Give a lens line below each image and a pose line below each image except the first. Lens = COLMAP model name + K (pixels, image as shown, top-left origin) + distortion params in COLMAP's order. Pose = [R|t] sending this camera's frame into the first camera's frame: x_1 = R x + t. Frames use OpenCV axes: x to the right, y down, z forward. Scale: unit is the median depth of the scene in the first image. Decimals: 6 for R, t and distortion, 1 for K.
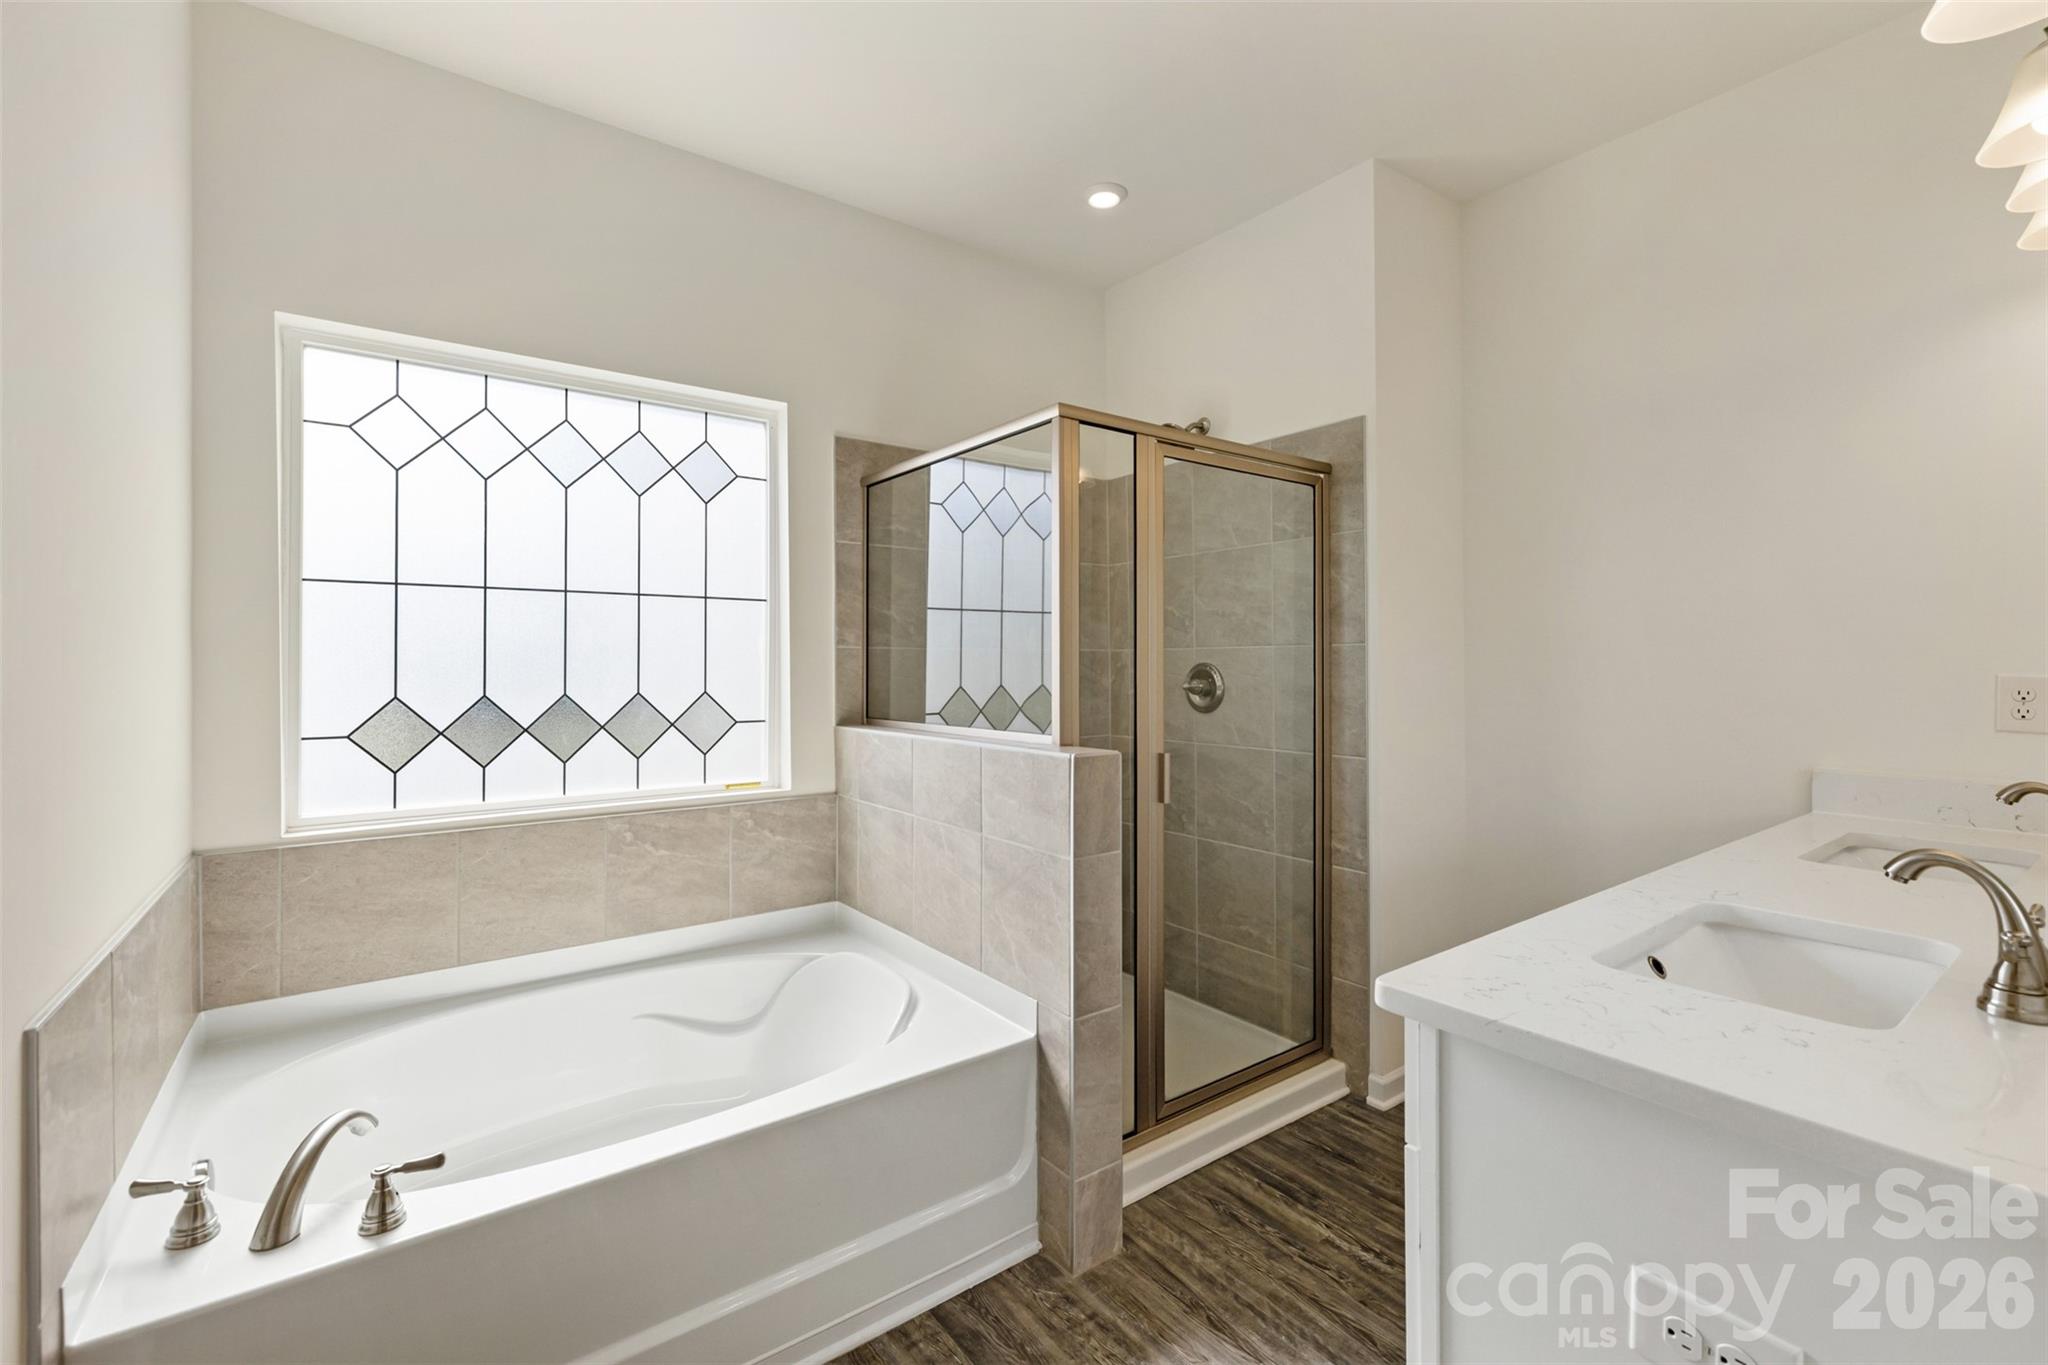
lens RADIAL K [[867.7, 0, 1024.9], [0, 867.7, 665.3], [0, 0, 1]] dist [0.000884, -0.000341]
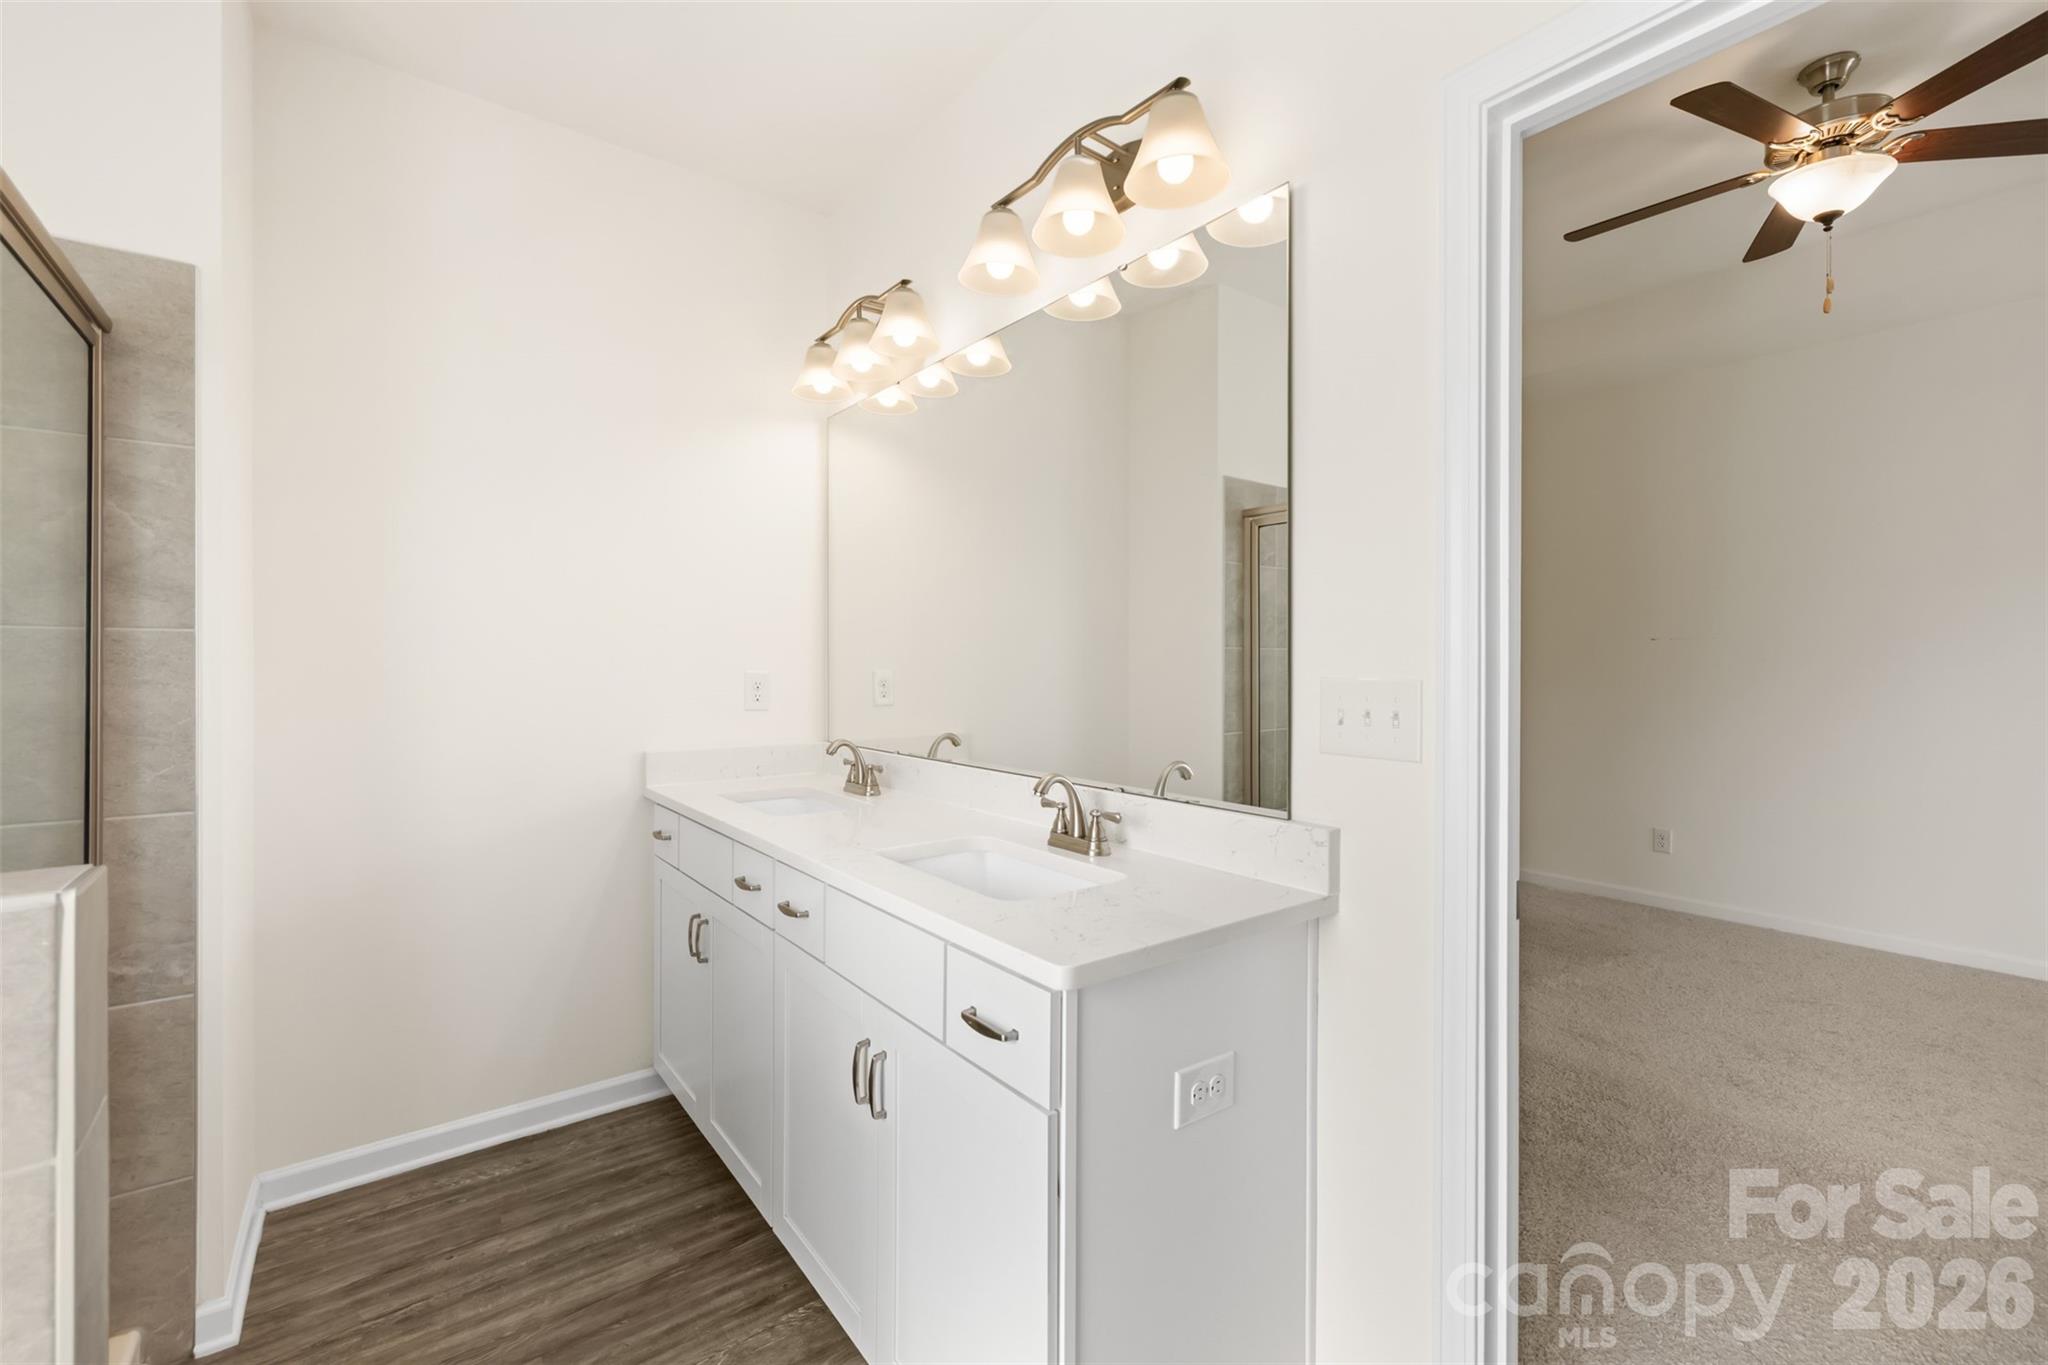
lens RADIAL K [[867.7, 0, 1024.9], [0, 867.7, 665.3], [0, 0, 1]] dist [0.000884, -0.000341]
pose [[-0.013701, -0.000106, 0.999906, -0.242317], [0.000191, 1.000000, 0.000109, 0.001172], [-0.999906, 0.000192, -0.013701, 0.405130]]
